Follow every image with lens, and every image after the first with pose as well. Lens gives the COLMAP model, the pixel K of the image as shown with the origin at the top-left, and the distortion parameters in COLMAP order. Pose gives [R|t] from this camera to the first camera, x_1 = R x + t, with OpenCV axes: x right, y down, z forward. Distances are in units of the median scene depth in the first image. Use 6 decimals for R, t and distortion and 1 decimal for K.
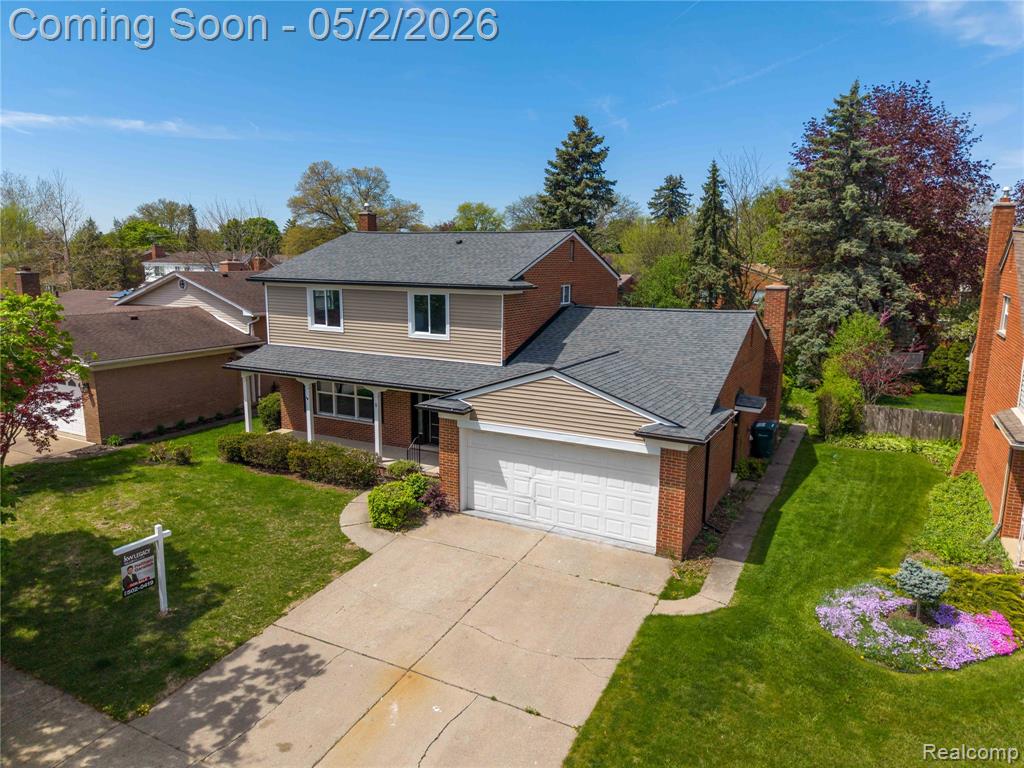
lens RADIAL K [[692.7, 0, 515.1], [0, 692.7, 385.0], [0, 0, 1]] dist [0.000699, -0.006324]
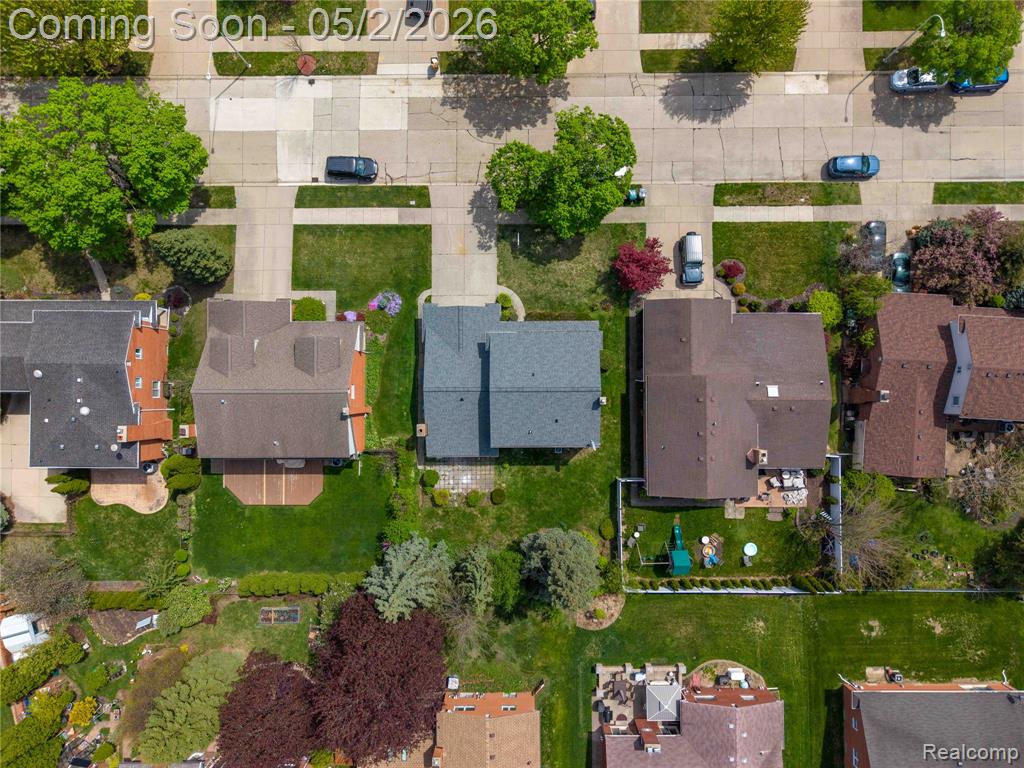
lens RADIAL K [[685.3, 0, 513.7], [0, 685.3, 386.1], [0, 0, 1]] dist [0.008199, -0.006259]
pose [[-0.885023, 0.465355, -0.013381, 0.046052], [-0.087605, -0.138243, 0.986516, -3.640943], [0.457231, 0.874262, 0.163116, 0.829672]]
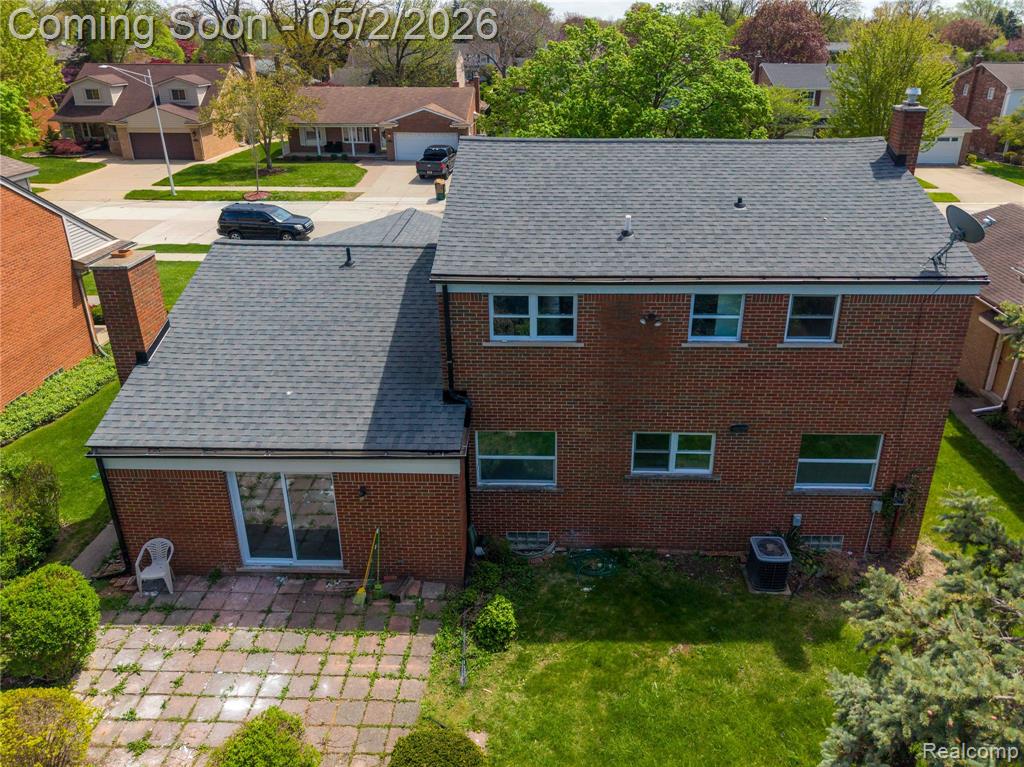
lens RADIAL K [[717.8, 0, 543.9], [0, 717.8, 383.3], [0, 0, 1]] dist [-0.002200, -0.003052]
pose [[-0.891314, 0.165853, -0.421961, 0.457259], [-0.093210, 0.843777, 0.528538, -0.554542], [0.443701, 0.510424, -0.736611, 2.225333]]
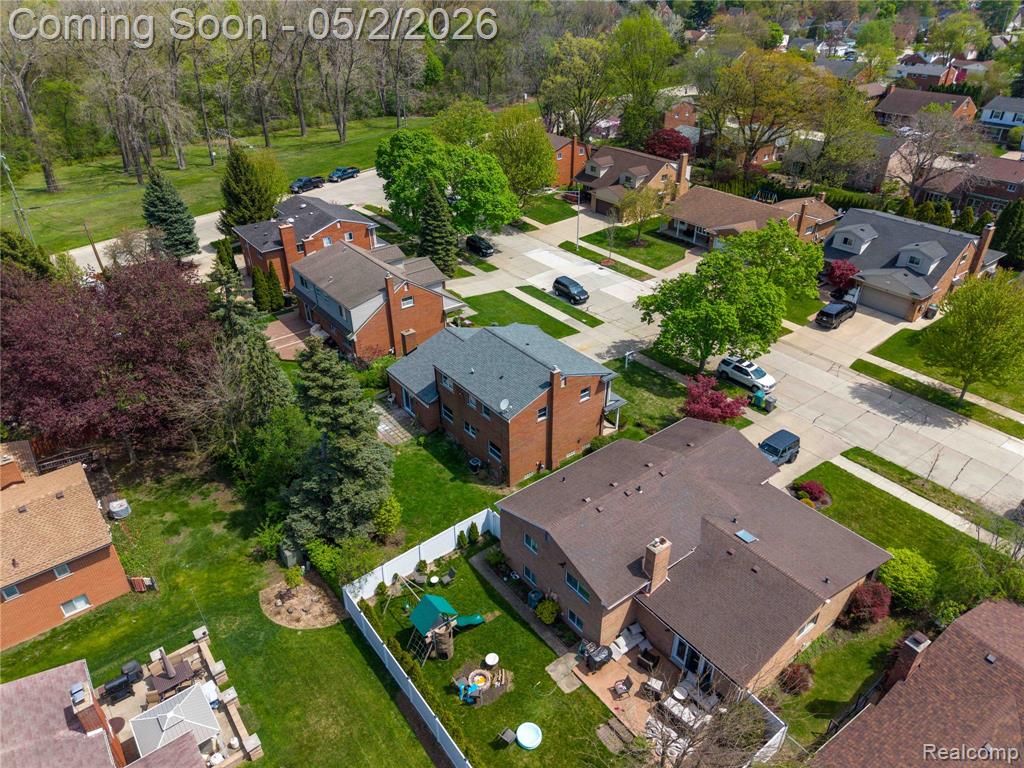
lens RADIAL K [[685.3, 0, 513.7], [0, 685.3, 386.1], [0, 0, 1]] dist [0.008199, -0.006259]
pose [[-0.907876, -0.223406, 0.354754, -1.172015], [0.074212, 0.747185, 0.660460, -2.145105], [-0.412617, 0.625943, -0.661772, 3.521433]]
